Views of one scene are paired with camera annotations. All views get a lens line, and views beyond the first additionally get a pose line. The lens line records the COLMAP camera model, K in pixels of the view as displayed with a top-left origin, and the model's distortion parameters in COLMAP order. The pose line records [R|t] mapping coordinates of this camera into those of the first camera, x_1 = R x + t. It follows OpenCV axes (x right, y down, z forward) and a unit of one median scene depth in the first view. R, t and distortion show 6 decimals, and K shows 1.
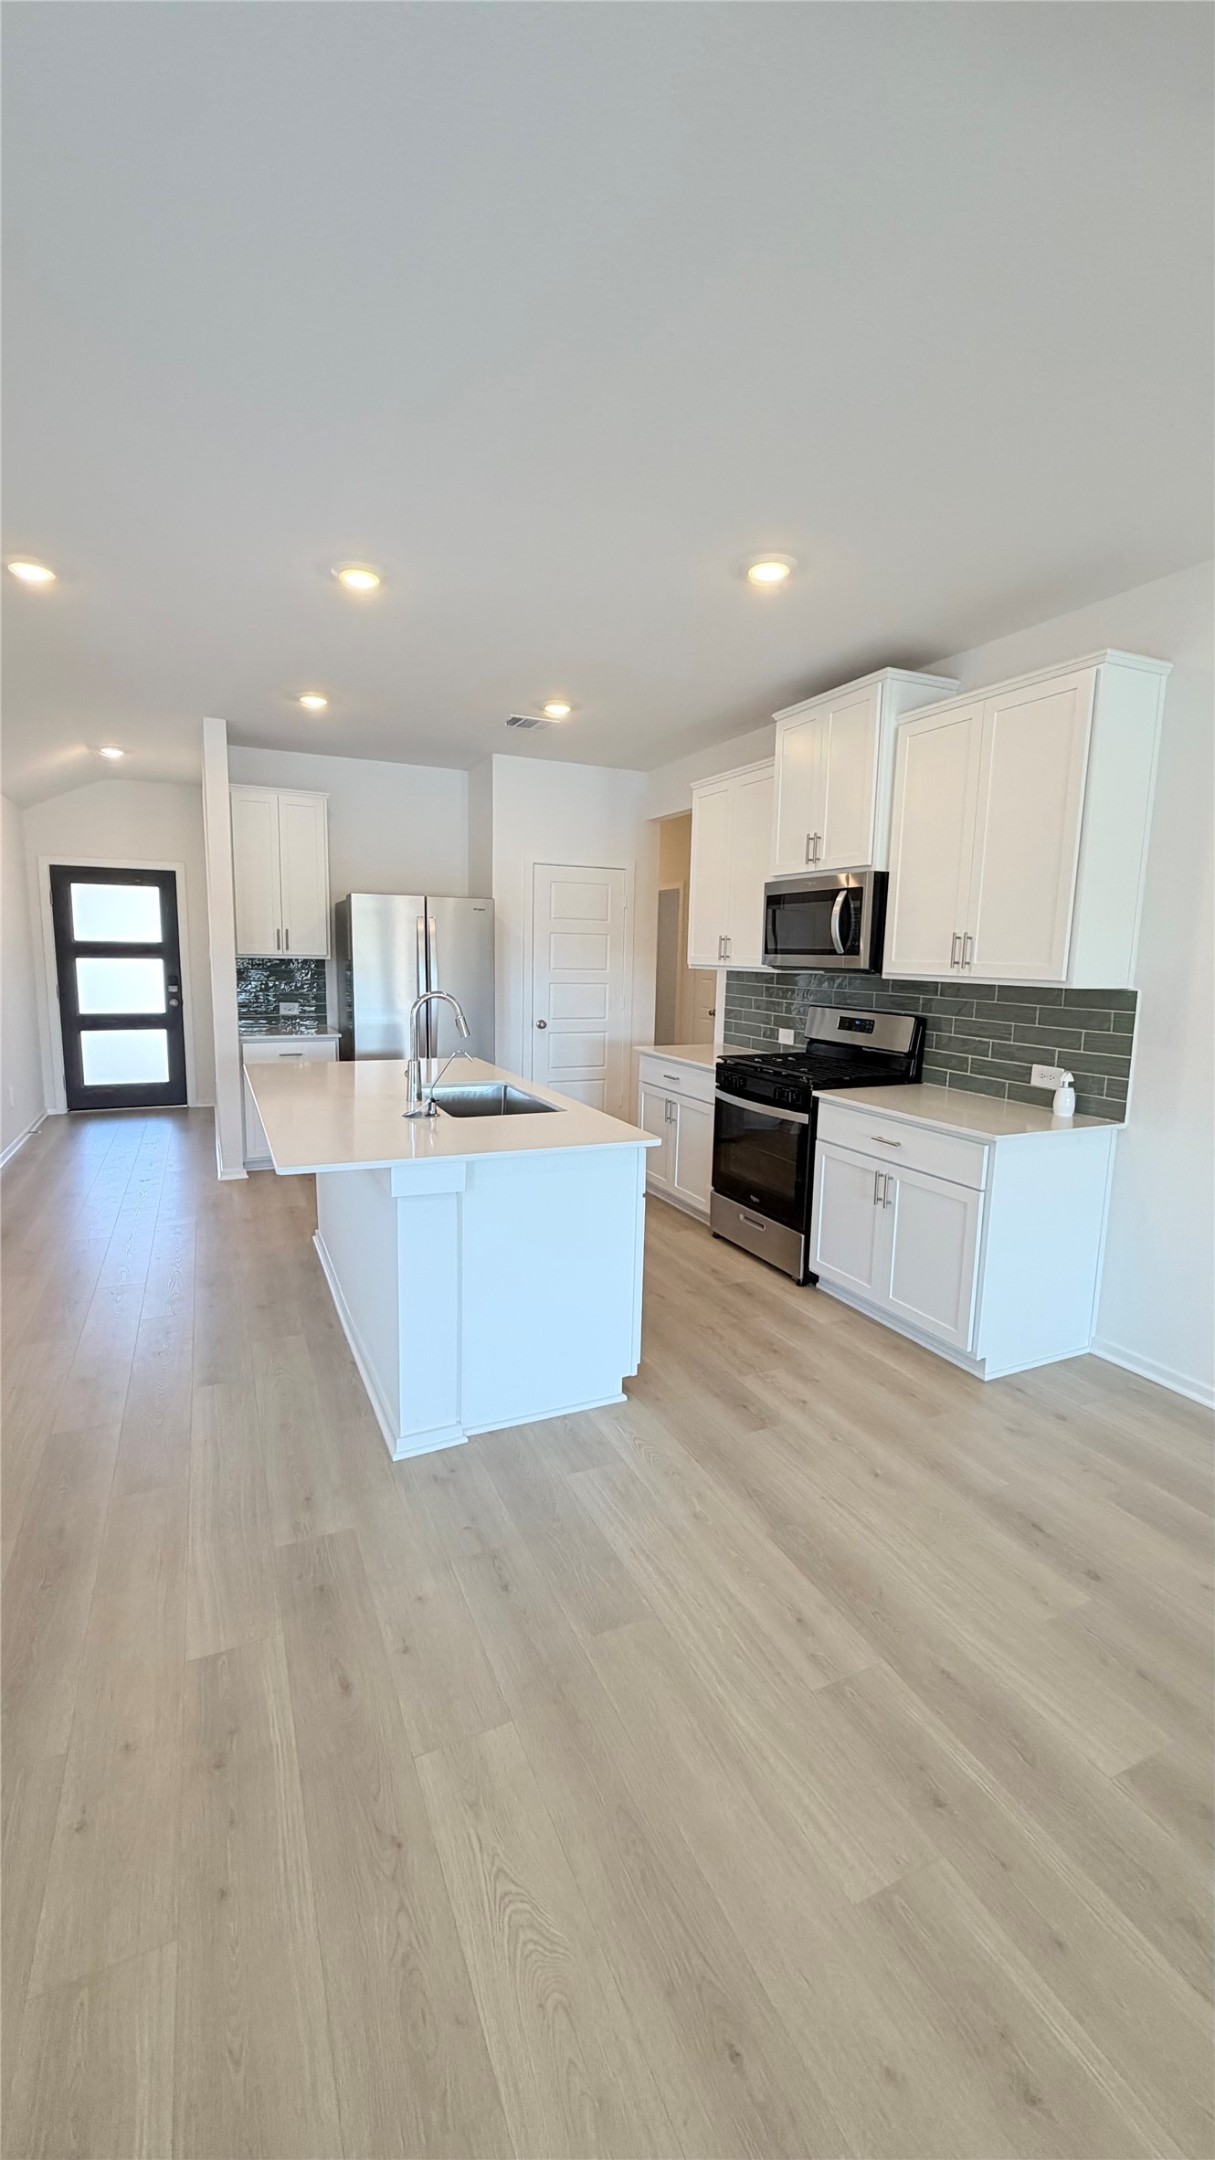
lens RADIAL K [[856.1, 0, 603.4], [0, 856.1, 1076.1], [0, 0, 1]] dist [-0.000298, 0.000928]
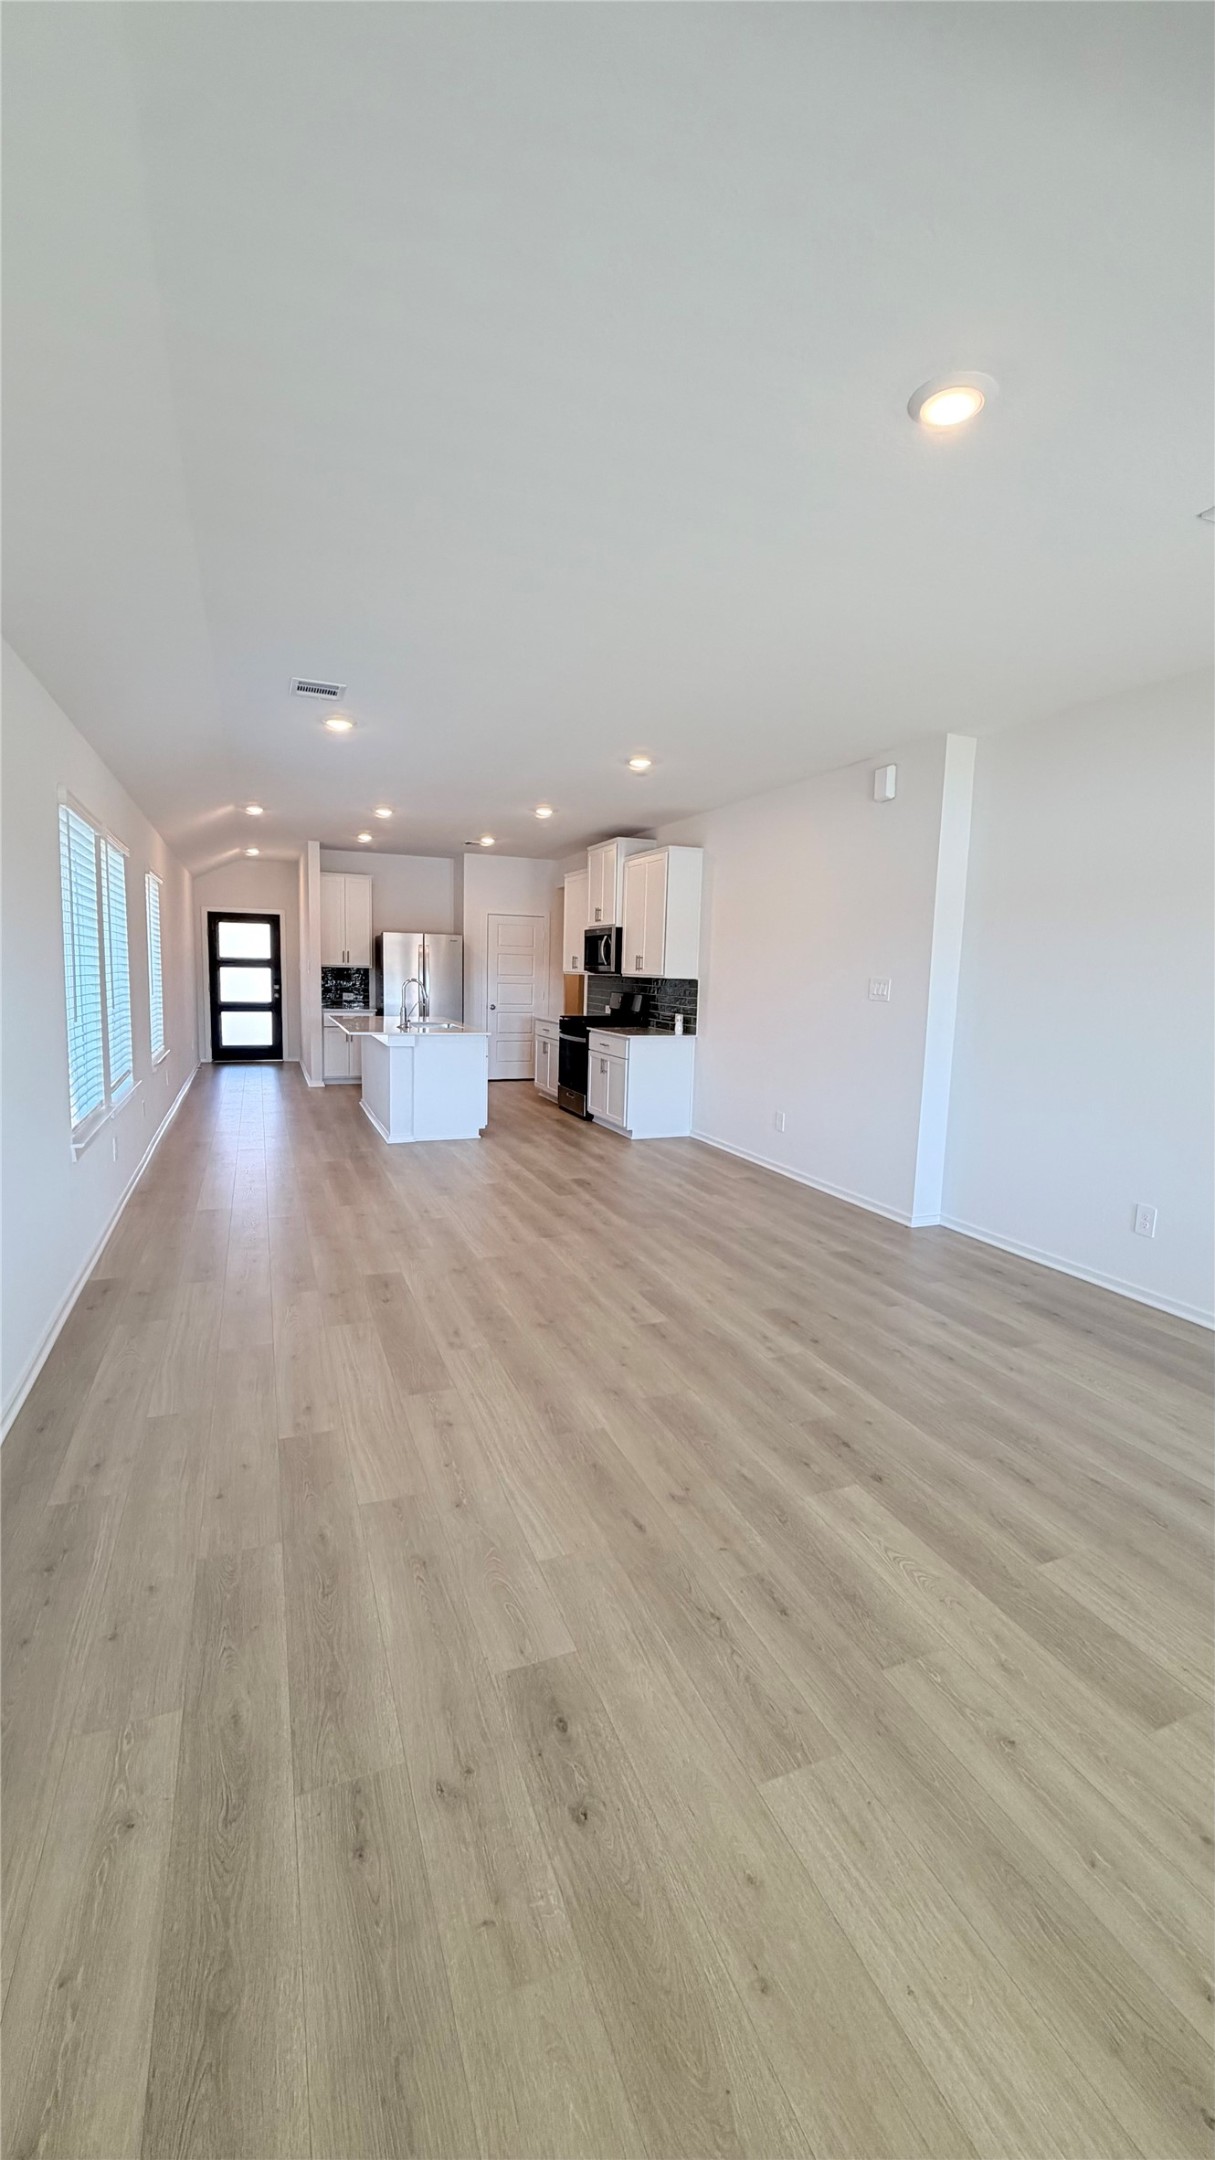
lens RADIAL K [[856.1, 0, 606.4], [0, 856.1, 1078.2], [0, 0, 1]] dist [-0.000298, 0.000928]
pose [[0.998811, 0.013710, -0.046777, 0.397965], [-0.014729, 0.999660, -0.021506, 0.193250], [0.046466, 0.022169, 0.998674, -1.171363]]
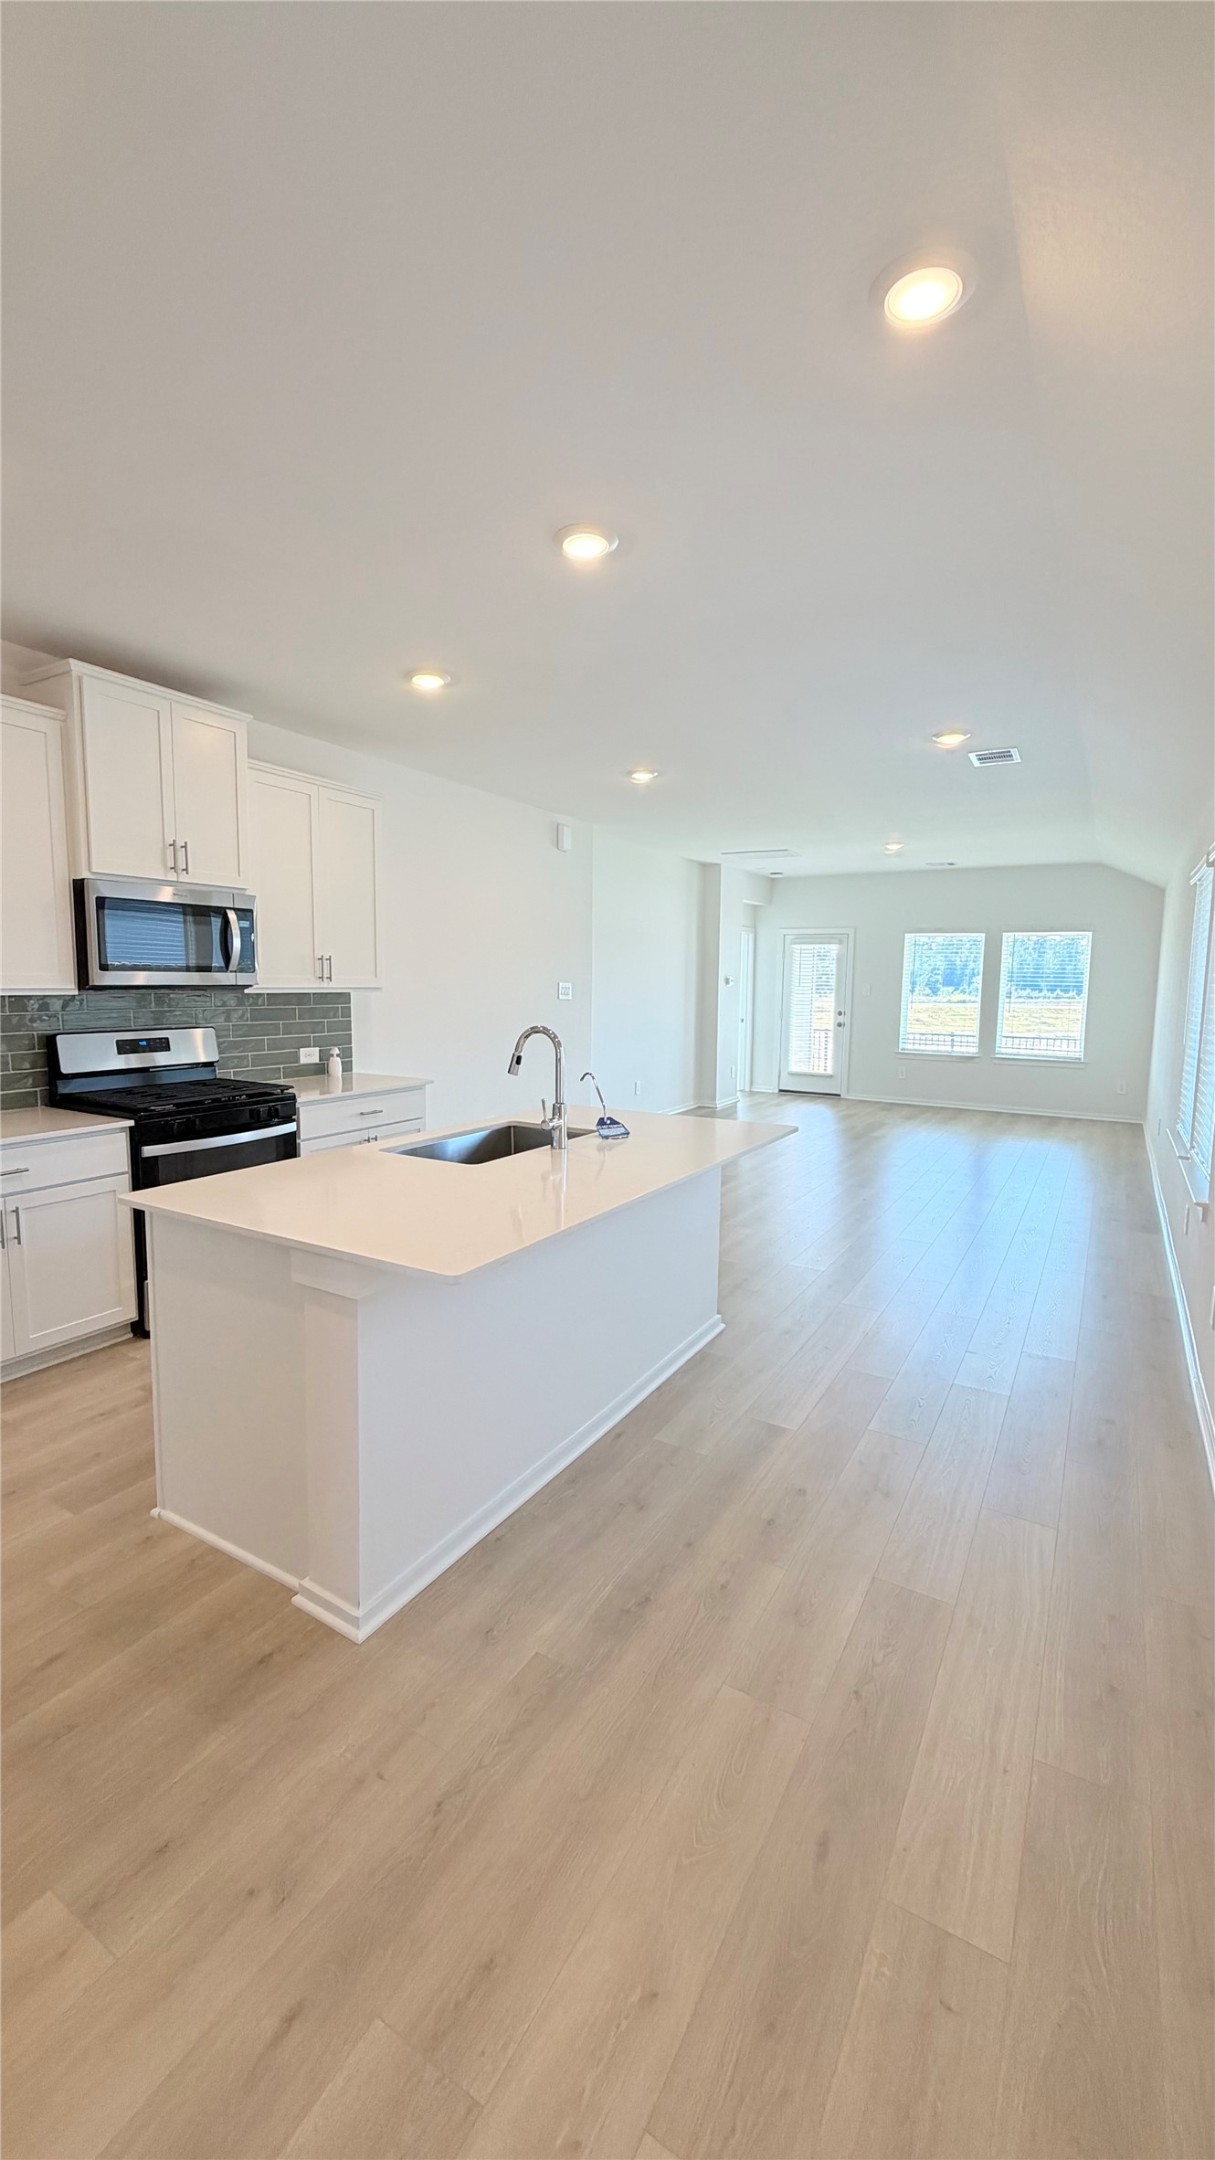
lens RADIAL K [[856.1, 0, 608.0], [0, 856.1, 1070.6], [0, 0, 1]] dist [-0.000298, 0.000928]
pose [[-0.570536, -0.114786, 0.813211, -0.855329], [0.093463, 0.974677, 0.203149, -0.199823], [-0.815937, 0.191909, -0.545360, 1.259808]]
